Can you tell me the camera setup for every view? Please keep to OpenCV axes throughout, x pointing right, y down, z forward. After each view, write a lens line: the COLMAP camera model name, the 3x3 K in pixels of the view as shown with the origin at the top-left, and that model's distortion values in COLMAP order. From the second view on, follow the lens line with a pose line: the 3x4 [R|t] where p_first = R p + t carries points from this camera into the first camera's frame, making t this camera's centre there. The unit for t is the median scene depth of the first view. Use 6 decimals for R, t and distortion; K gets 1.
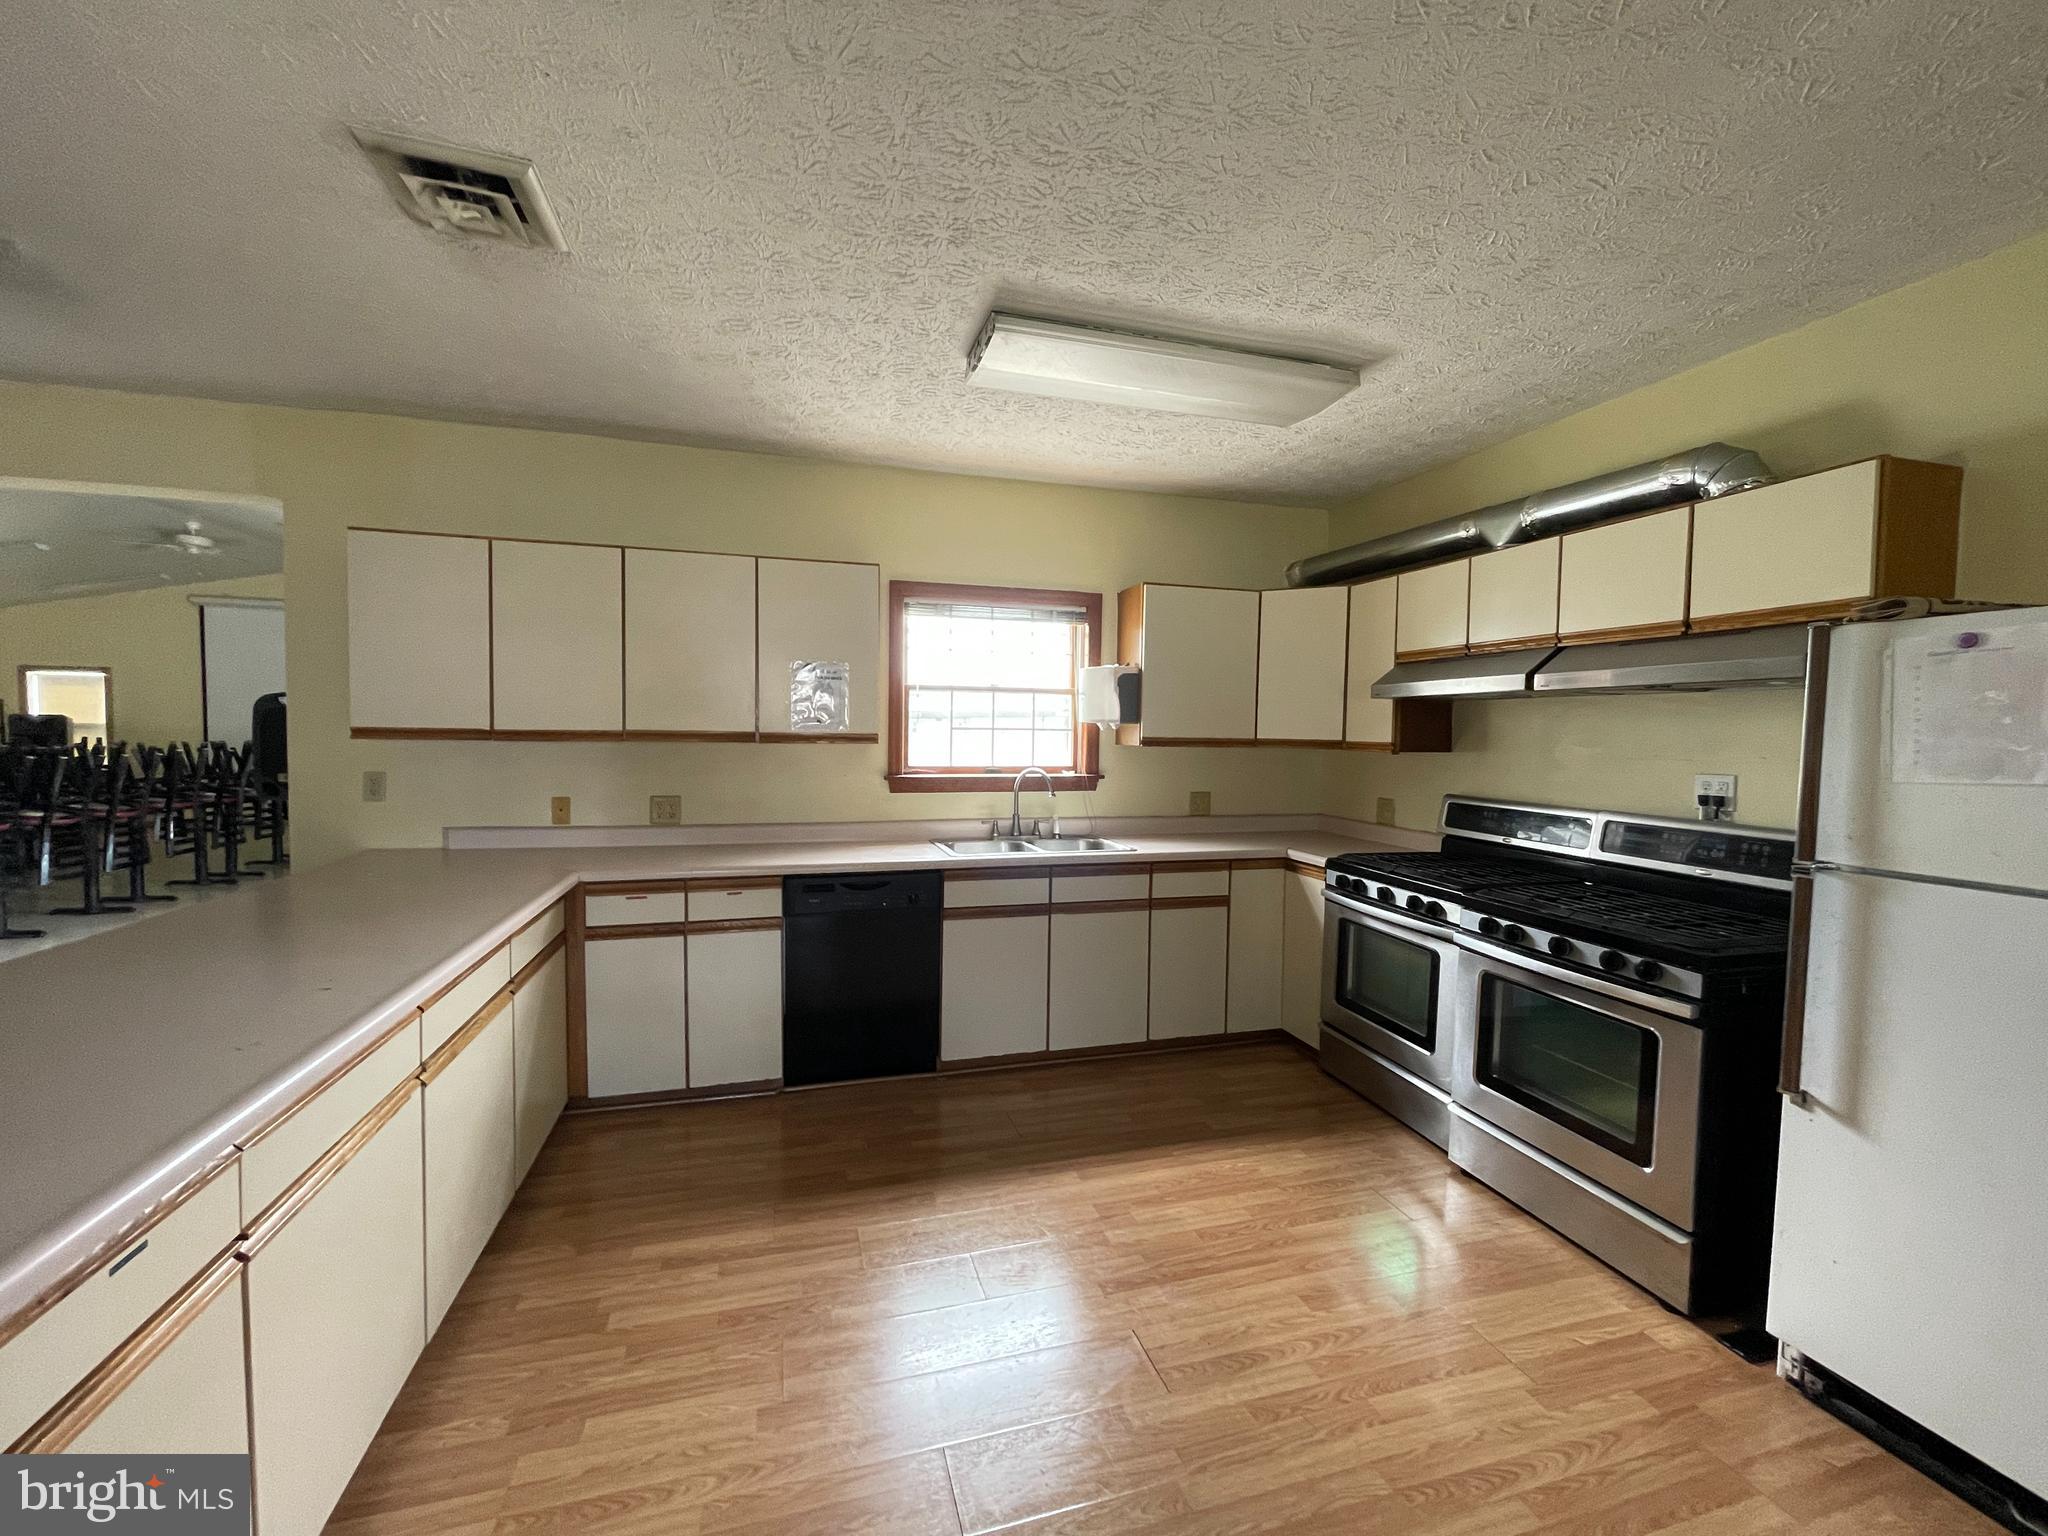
lens RADIAL K [[825.0, 0, 1015.3], [0, 825.0, 768.9], [0, 0, 1]] dist [-0.000140, 0.000066]
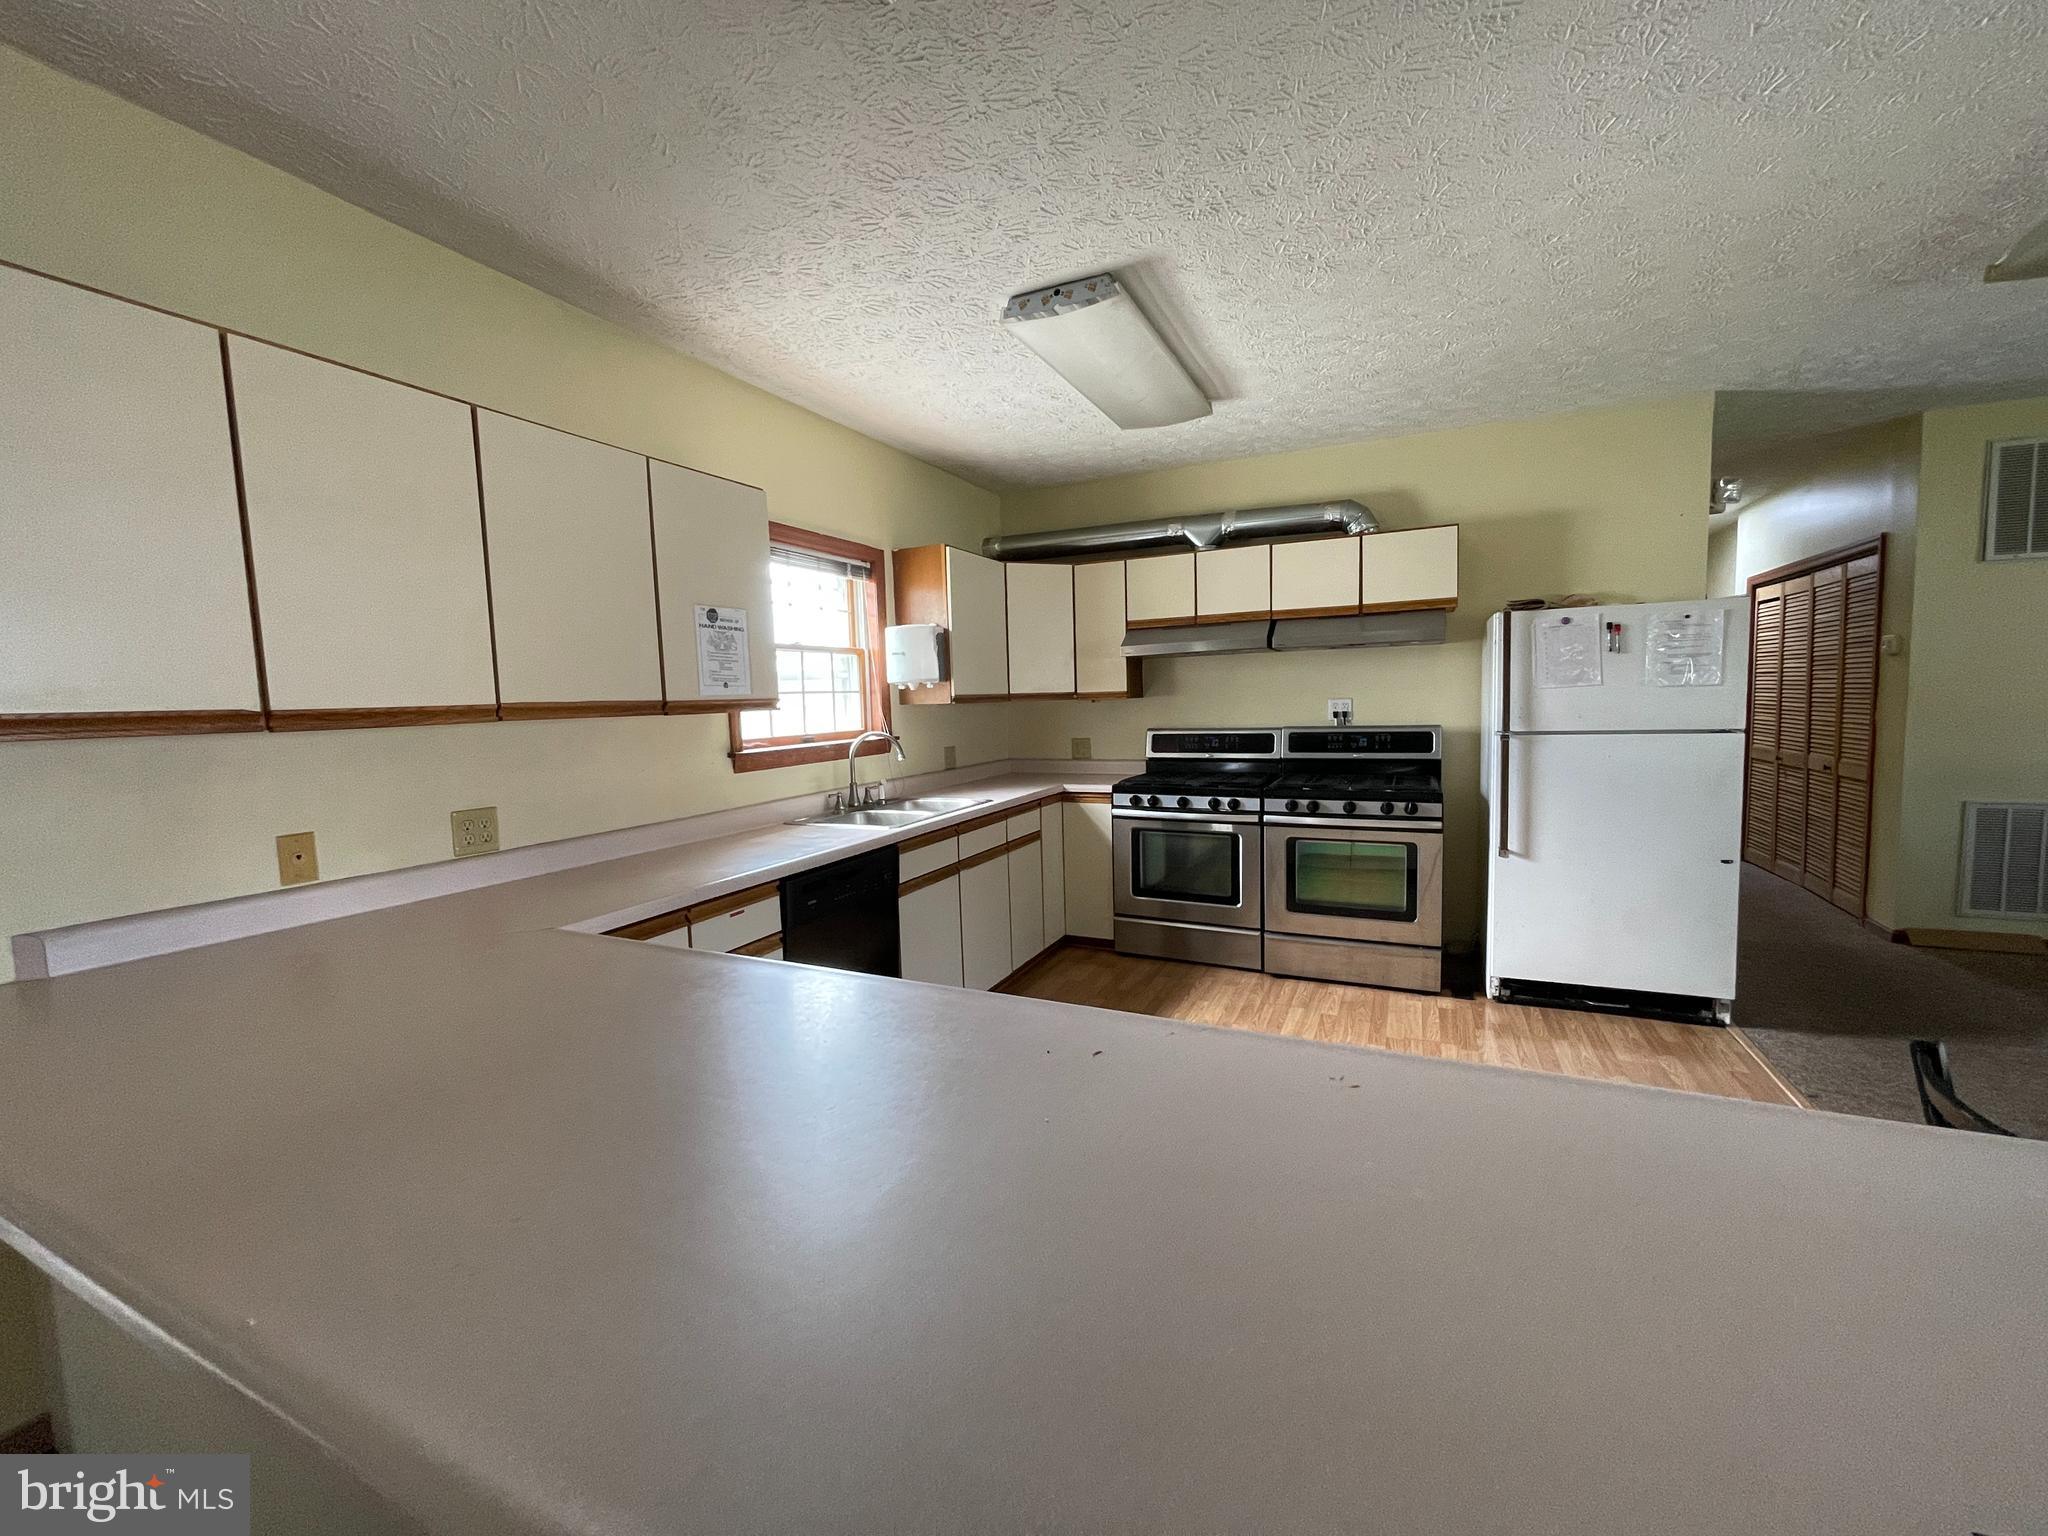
lens RADIAL K [[825.0, 0, 1015.3], [0, 825.0, 768.9], [0, 0, 1]] dist [-0.000140, 0.000066]
pose [[0.665452, -0.099316, 0.739804, -0.630085], [0.076030, 0.994973, 0.065183, -0.008262], [-0.742558, 0.012871, 0.669658, 0.272253]]
